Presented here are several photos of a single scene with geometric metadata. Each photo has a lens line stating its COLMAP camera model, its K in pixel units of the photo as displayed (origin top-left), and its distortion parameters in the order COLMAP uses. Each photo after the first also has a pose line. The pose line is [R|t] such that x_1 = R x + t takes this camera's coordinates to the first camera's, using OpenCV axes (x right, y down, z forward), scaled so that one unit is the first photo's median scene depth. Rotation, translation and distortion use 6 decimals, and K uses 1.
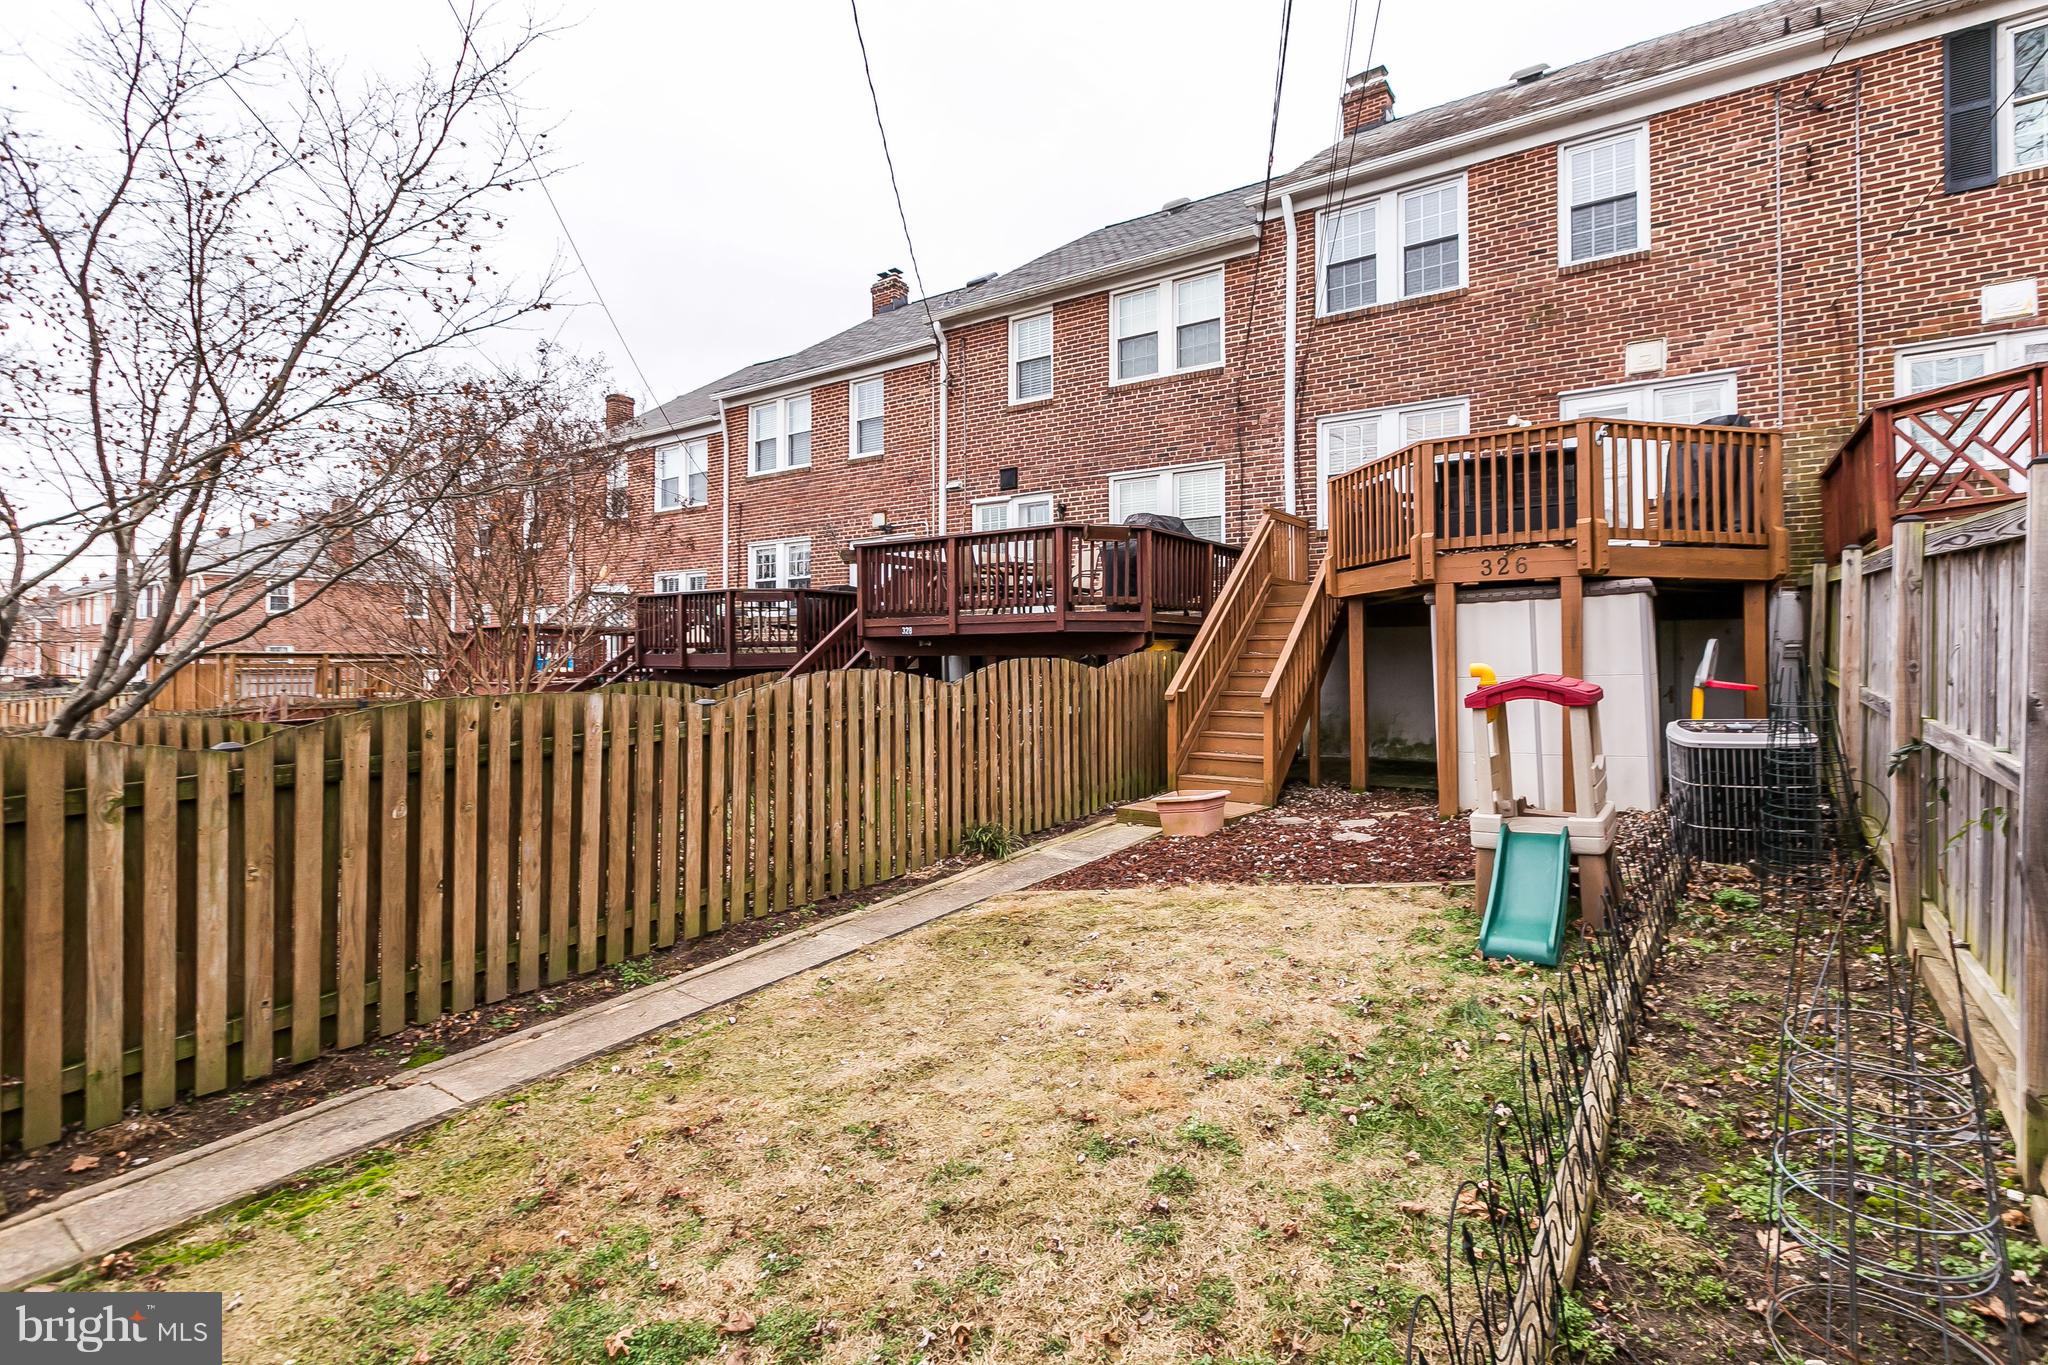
lens RADIAL K [[943.2, 0, 1096.6], [0, 943.2, 647.1], [0, 0, 1]] dist [0.002473, 0.000544]
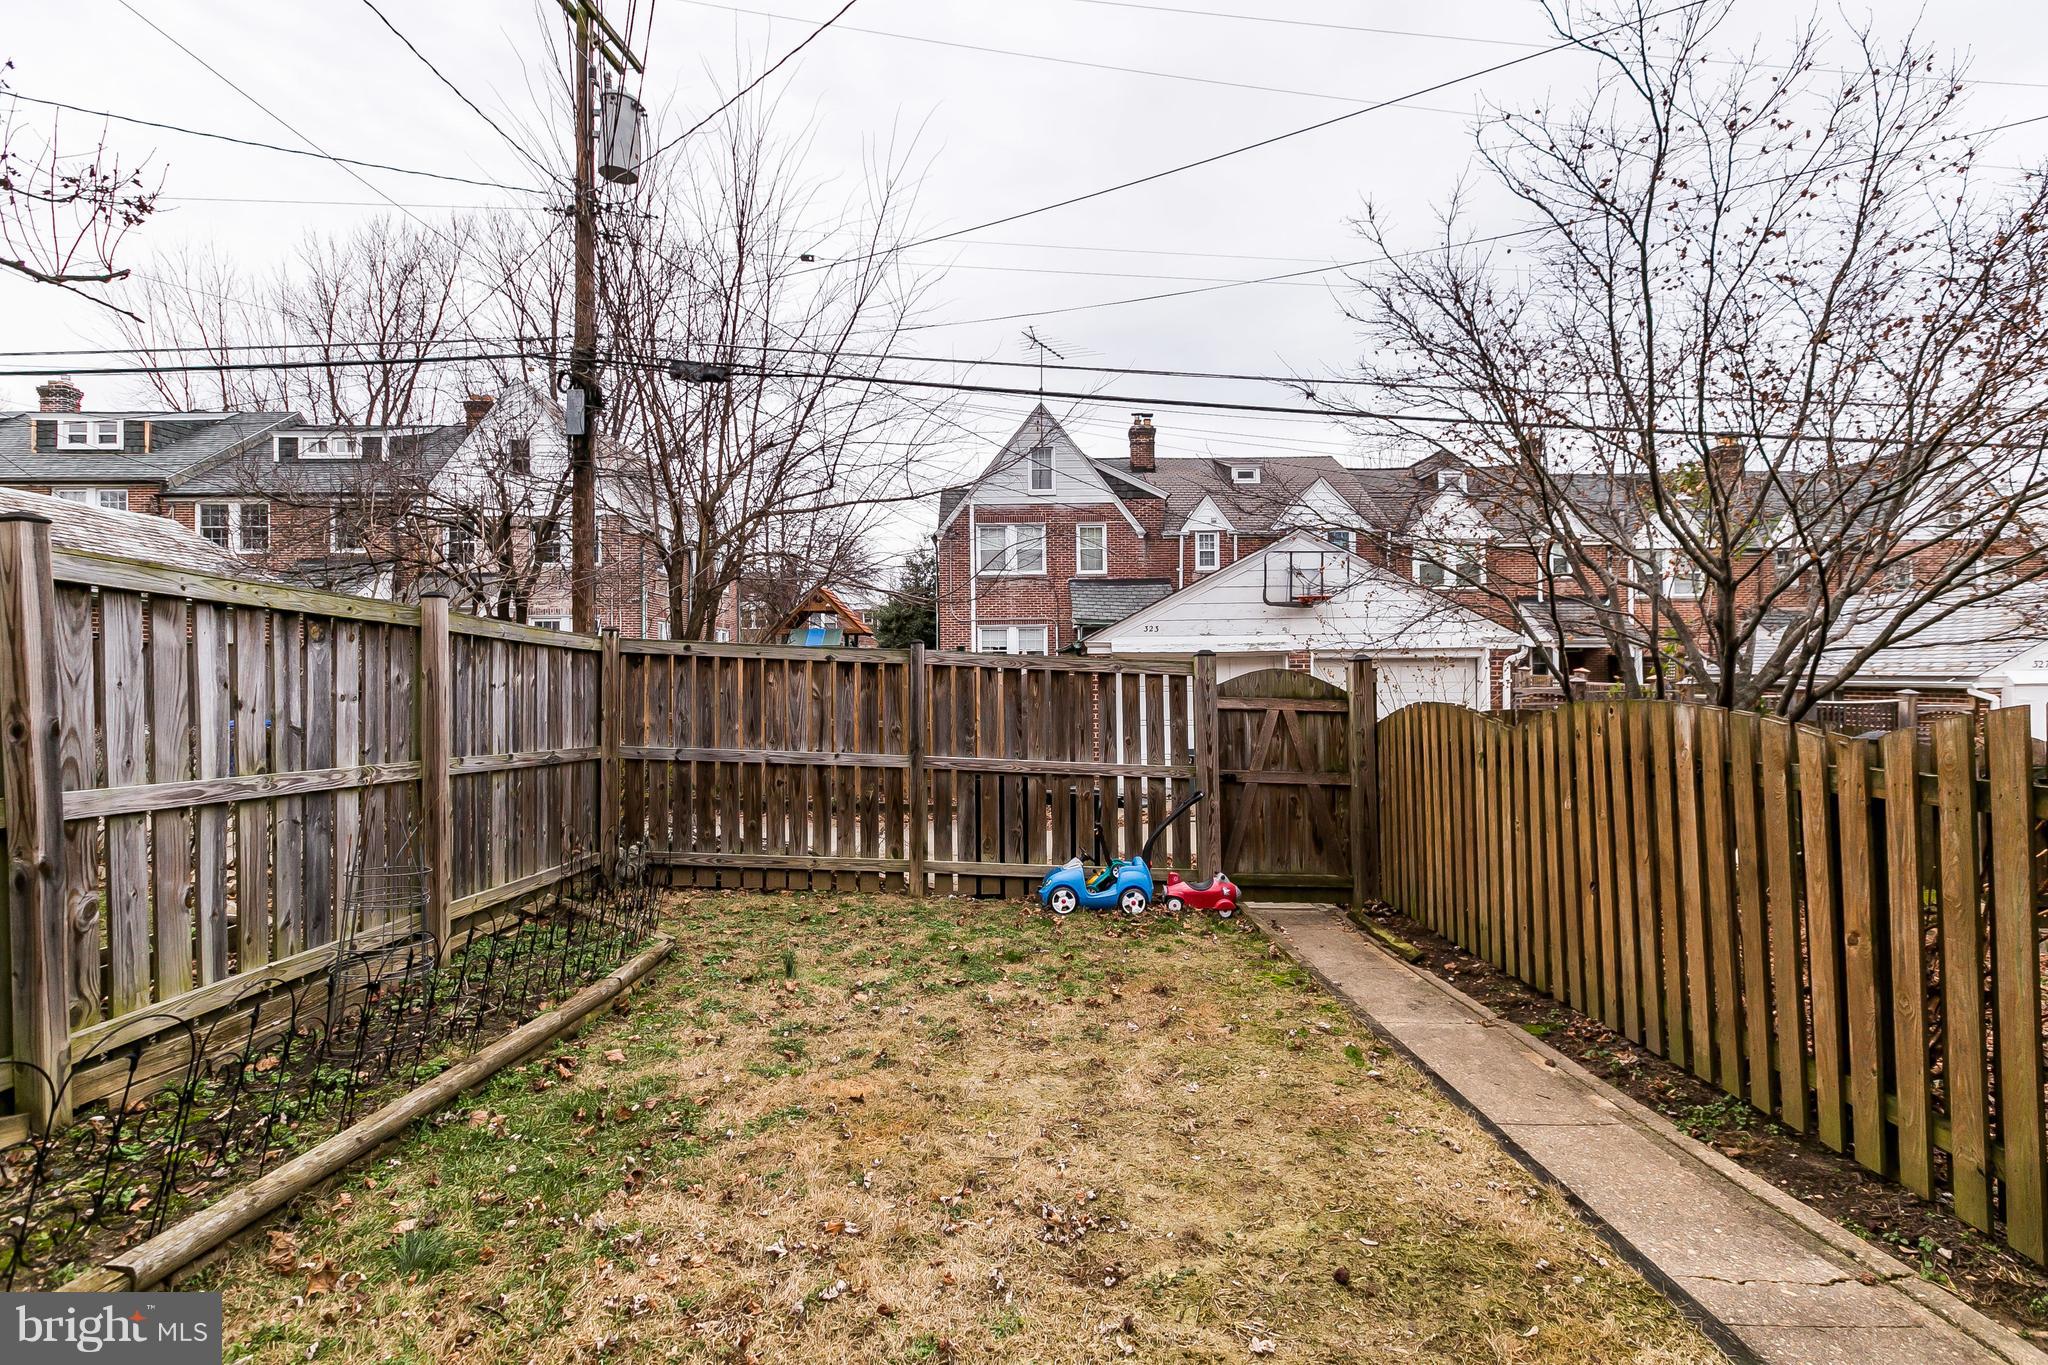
lens RADIAL K [[951.3, 0, 1034.1], [0, 951.3, 652.5], [0, 0, 1]] dist [0.001937, 0.000361]
pose [[-0.831403, 0.003878, -0.555656, 0.151187], [0.024067, 0.999289, -0.029037, 0.008285], [0.555148, -0.037515, -0.830905, 0.645618]]
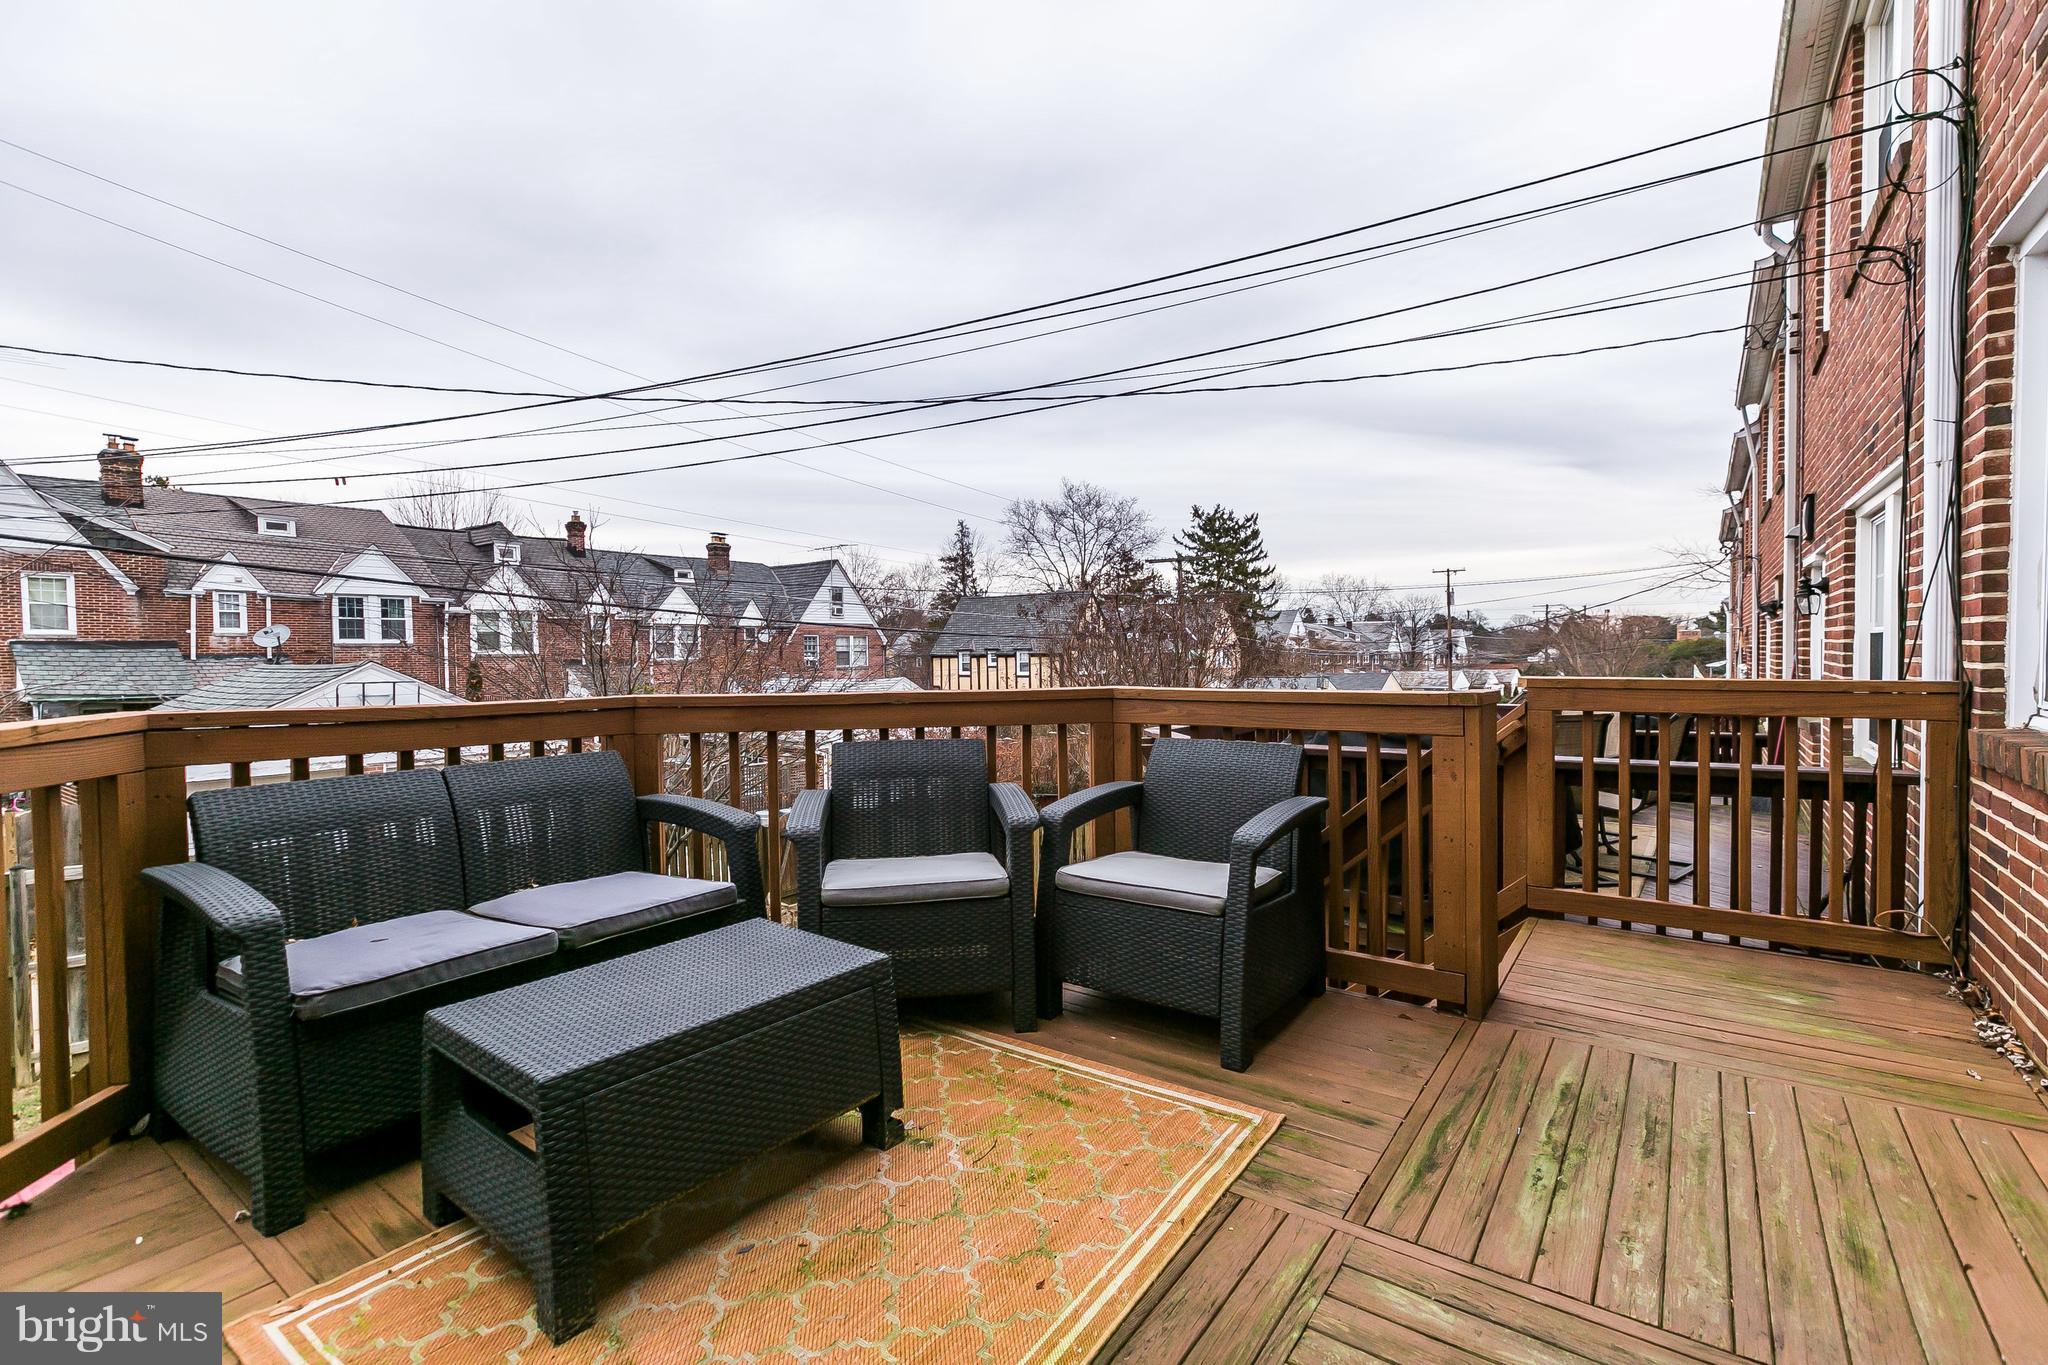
lens RADIAL K [[914.4, 0, 1029.6], [0, 914.4, 679.5], [0, 0, 1]] dist [0.003572, 0.000342]
pose [[-0.049765, 0.030881, -0.998283, 0.562130], [0.028366, 0.999162, 0.029494, -0.177954], [0.998358, -0.026850, -0.050600, 0.915395]]
